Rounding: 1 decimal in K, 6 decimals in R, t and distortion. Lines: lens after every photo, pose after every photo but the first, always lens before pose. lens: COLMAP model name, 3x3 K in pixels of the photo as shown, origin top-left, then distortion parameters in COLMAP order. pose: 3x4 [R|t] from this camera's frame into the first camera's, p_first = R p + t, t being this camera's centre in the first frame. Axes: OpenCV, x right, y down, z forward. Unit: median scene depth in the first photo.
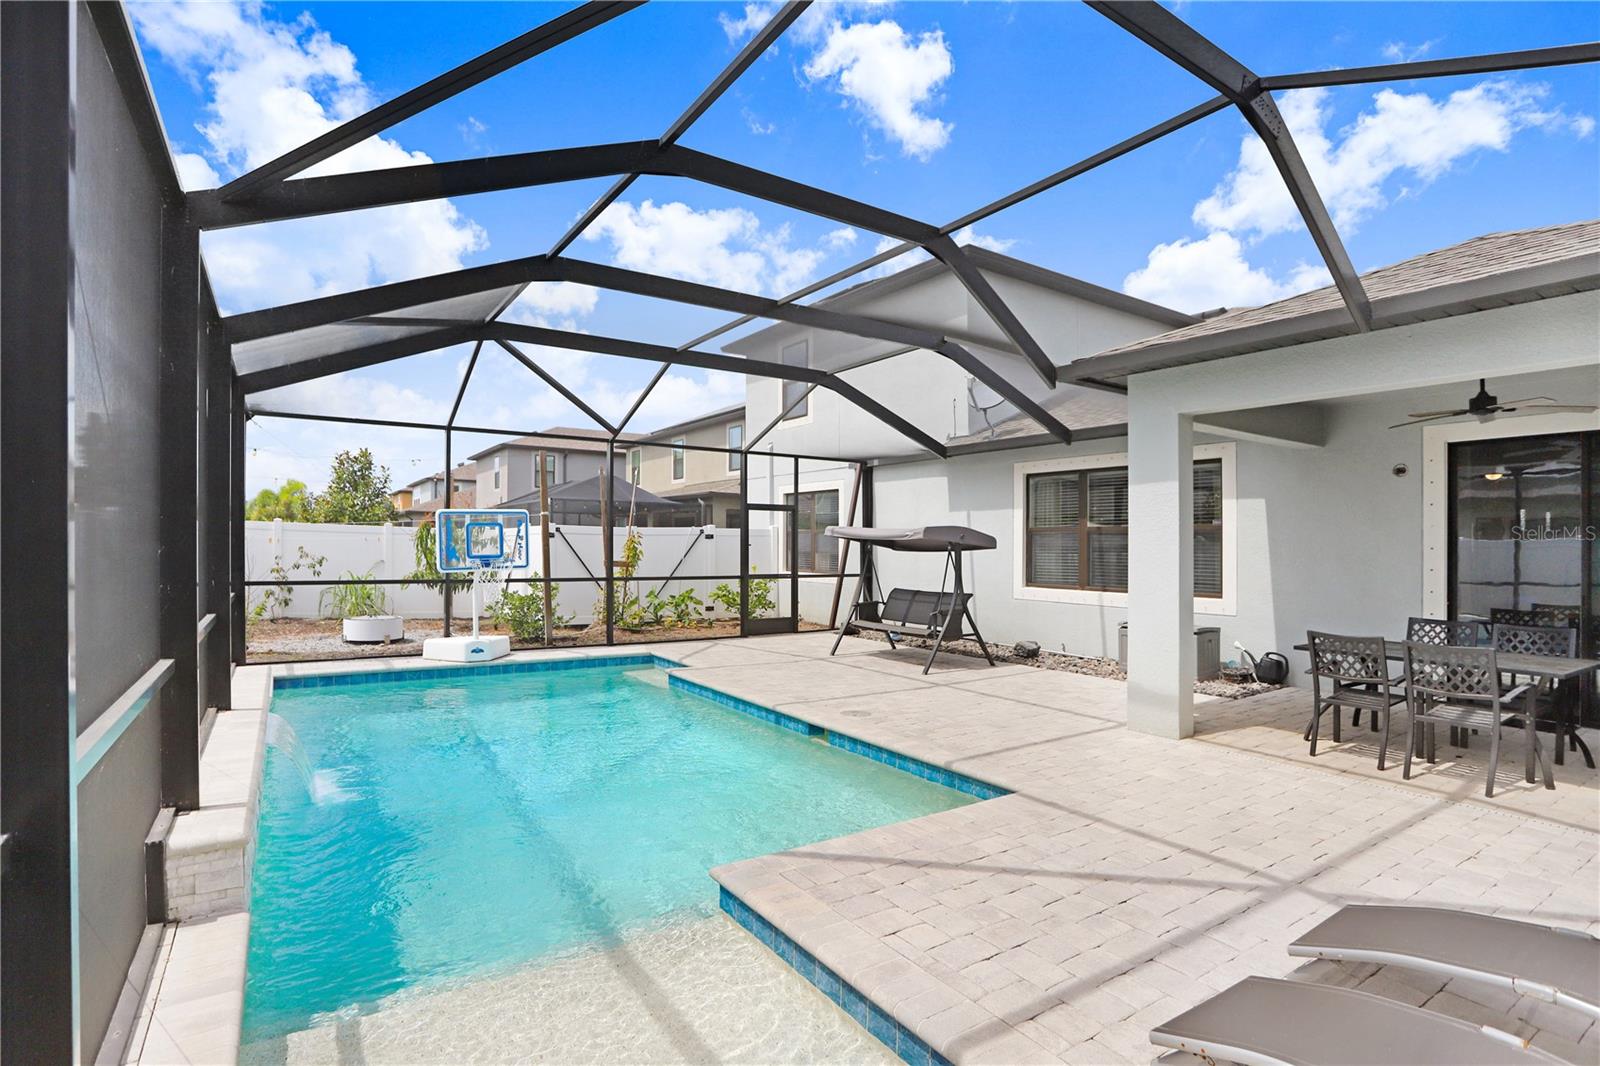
lens RADIAL K [[835.4, 0, 800.0], [0, 835.4, 533.0], [0, 0, 1]] dist [-0.093771, 0.050027]
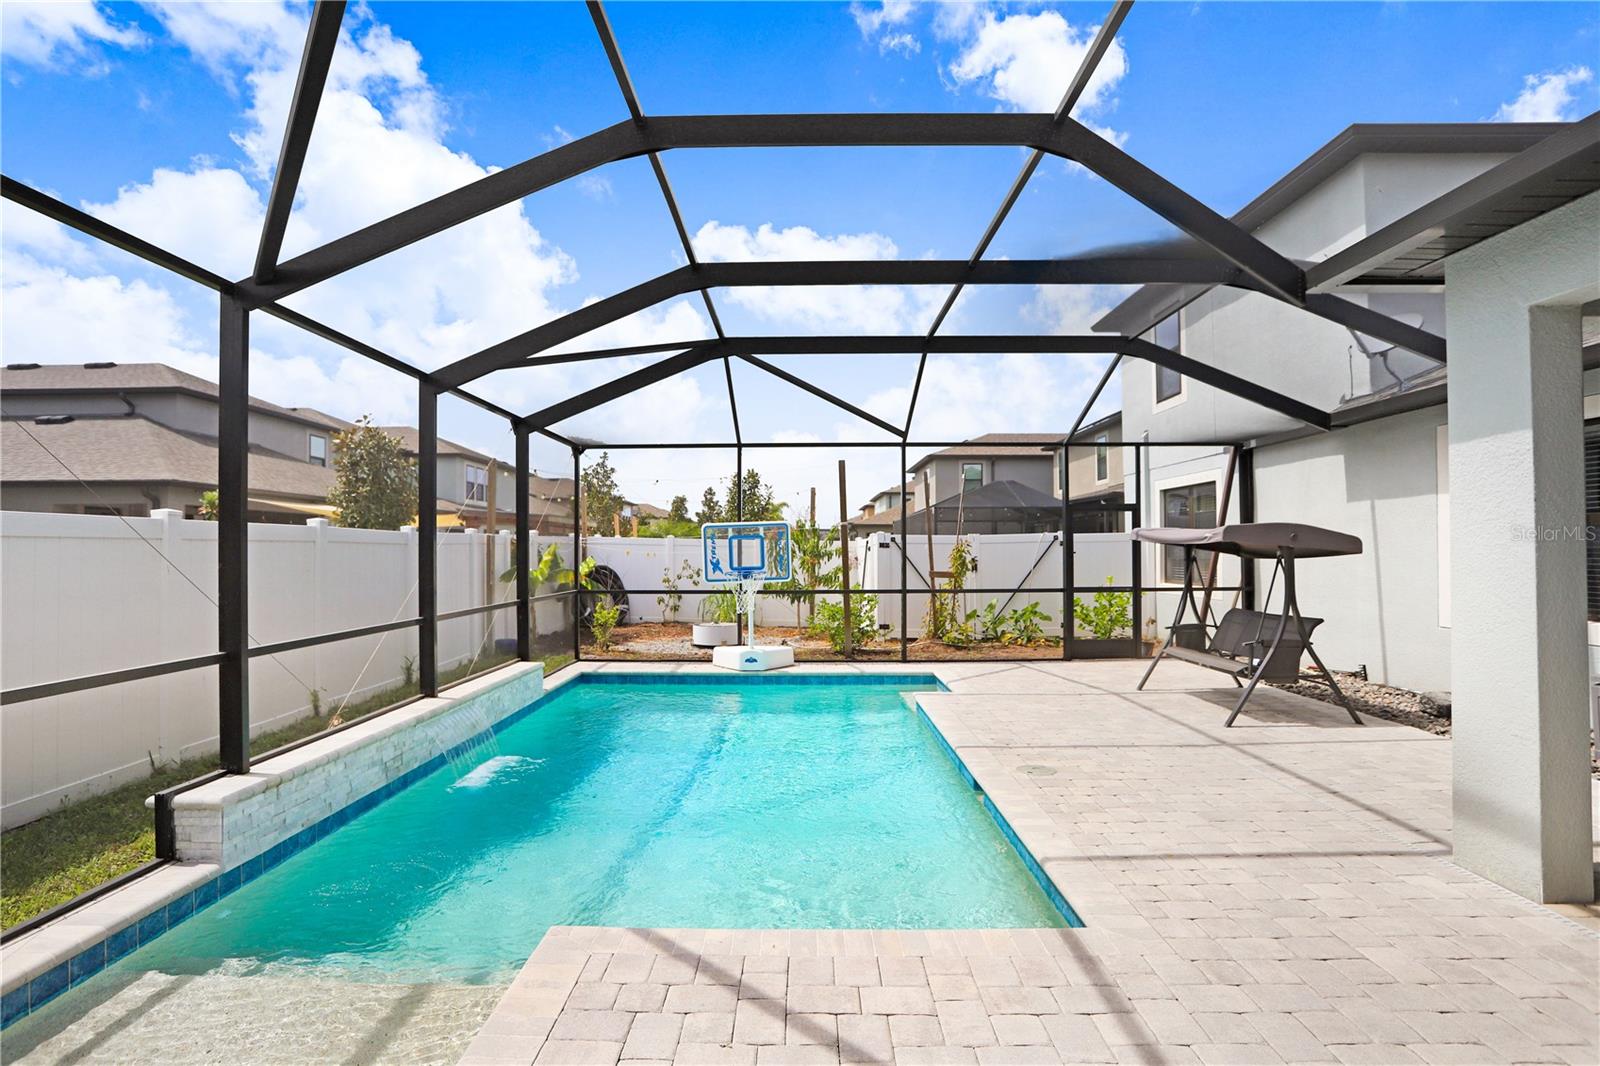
lens RADIAL K [[835.4, 0, 800.0], [0, 835.4, 533.0], [0, 0, 1]] dist [-0.093771, 0.050027]
pose [[0.807902, -0.027174, -0.588690, 0.260028], [0.021111, 0.999630, -0.017170, 0.003648], [0.588939, 0.001444, 0.808176, 0.188410]]
